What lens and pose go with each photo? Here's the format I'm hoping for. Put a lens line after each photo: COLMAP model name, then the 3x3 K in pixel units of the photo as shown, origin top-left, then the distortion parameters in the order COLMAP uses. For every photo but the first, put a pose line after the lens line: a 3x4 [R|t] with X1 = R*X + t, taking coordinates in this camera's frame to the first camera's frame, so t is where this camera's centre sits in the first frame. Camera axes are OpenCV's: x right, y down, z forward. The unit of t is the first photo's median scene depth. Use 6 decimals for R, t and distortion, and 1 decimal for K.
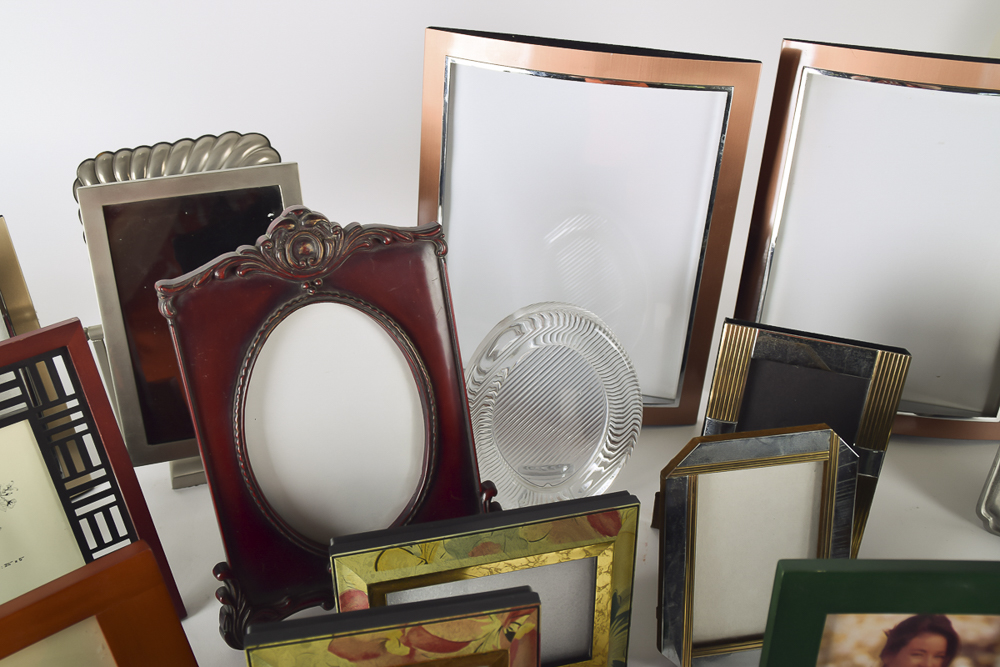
lens RADIAL K [[1055.6, 0, 500.0], [0, 1055.6, 333.5], [0, 0, 1]] dist [-0.077679, 0.143578]
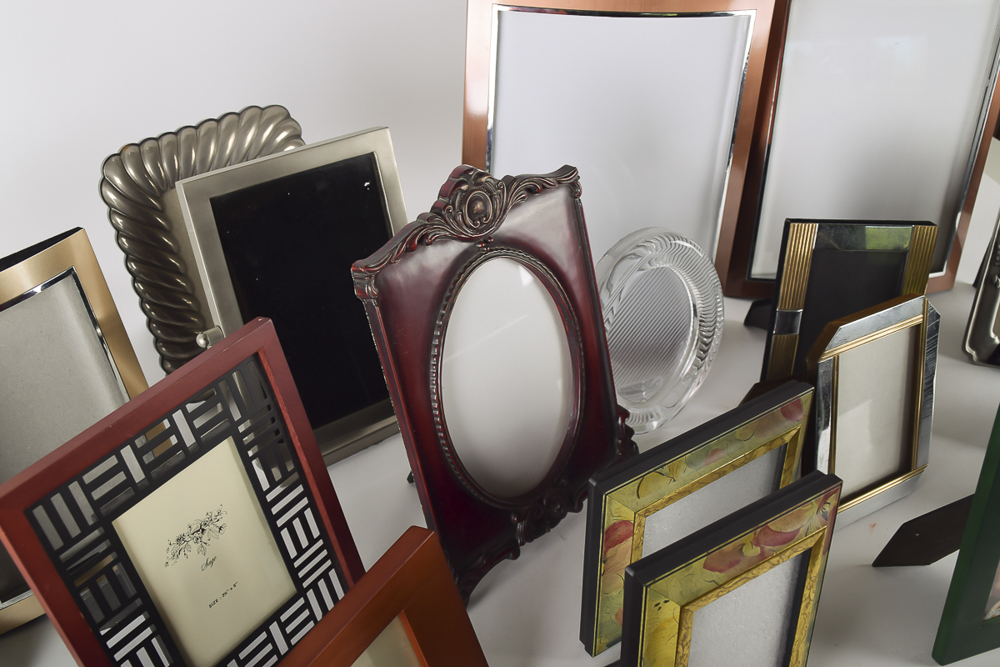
lens RADIAL K [[1036.1, 0, 503.3], [0, 1036.1, 350.7], [0, 0, 1]] dist [-0.060013, 0.021945]
pose [[0.931580, -0.190300, 0.309748, -0.468930], [0.168749, 0.981050, 0.095209, -0.035115], [-0.321997, -0.036426, 0.946040, 0.061899]]
